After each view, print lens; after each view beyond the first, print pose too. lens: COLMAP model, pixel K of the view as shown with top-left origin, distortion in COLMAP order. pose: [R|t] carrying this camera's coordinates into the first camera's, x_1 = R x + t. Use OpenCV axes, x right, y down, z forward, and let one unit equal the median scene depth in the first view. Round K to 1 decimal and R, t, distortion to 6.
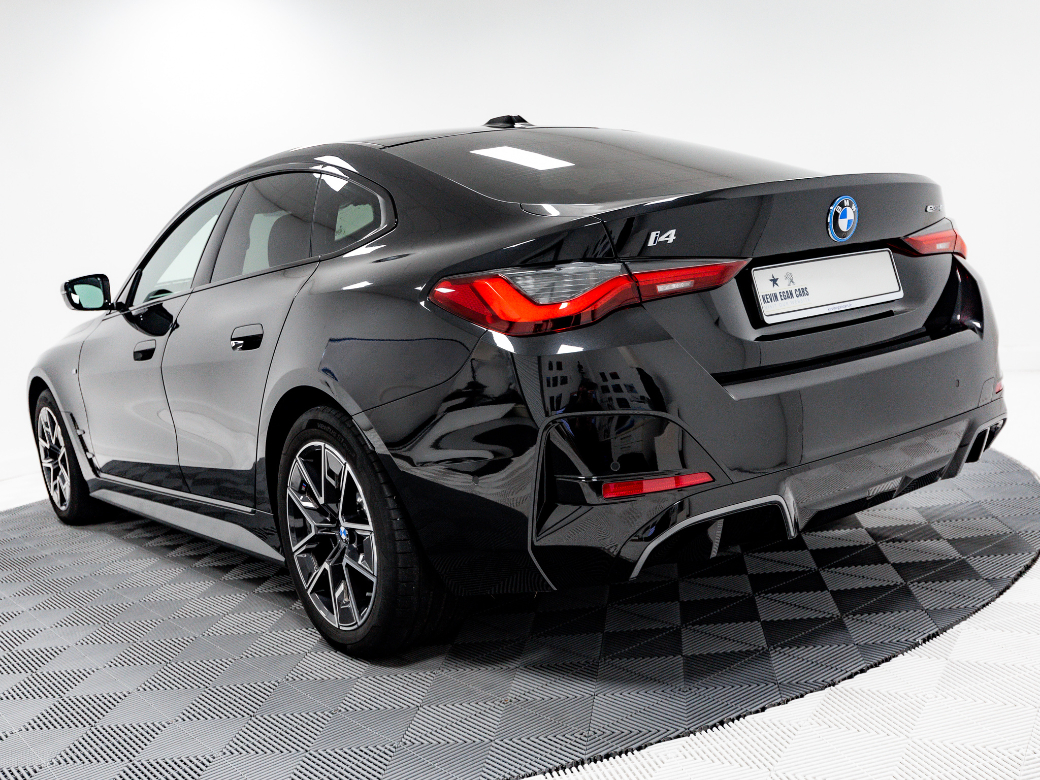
lens RADIAL K [[1088.9, 0, 520.0], [0, 1088.9, 390.0], [0, 0, 1]] dist [0.009625, 0.005124]
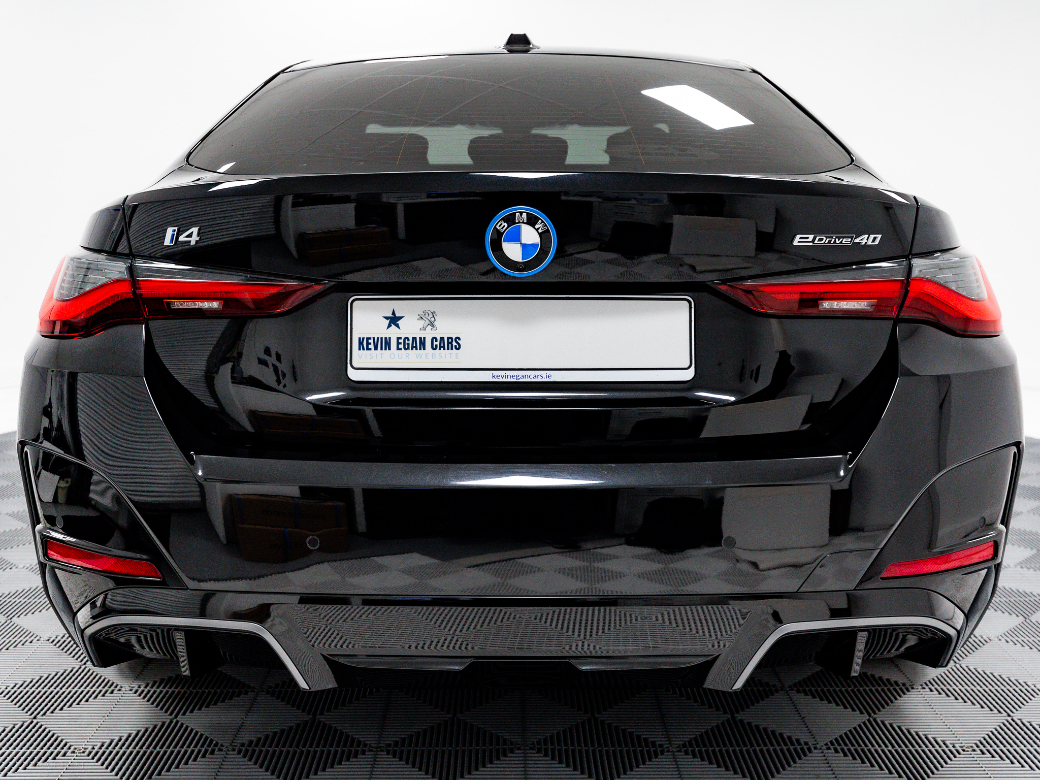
lens RADIAL K [[1074.7, 0, 519.3], [0, 1074.7, 370.7], [0, 0, 1]] dist [0.103500, 0.000951]
pose [[0.796592, 0.191754, -0.573298, 0.684309], [-0.164621, 0.981326, 0.099490, -0.147986], [0.581670, 0.015124, 0.813284, 0.495602]]
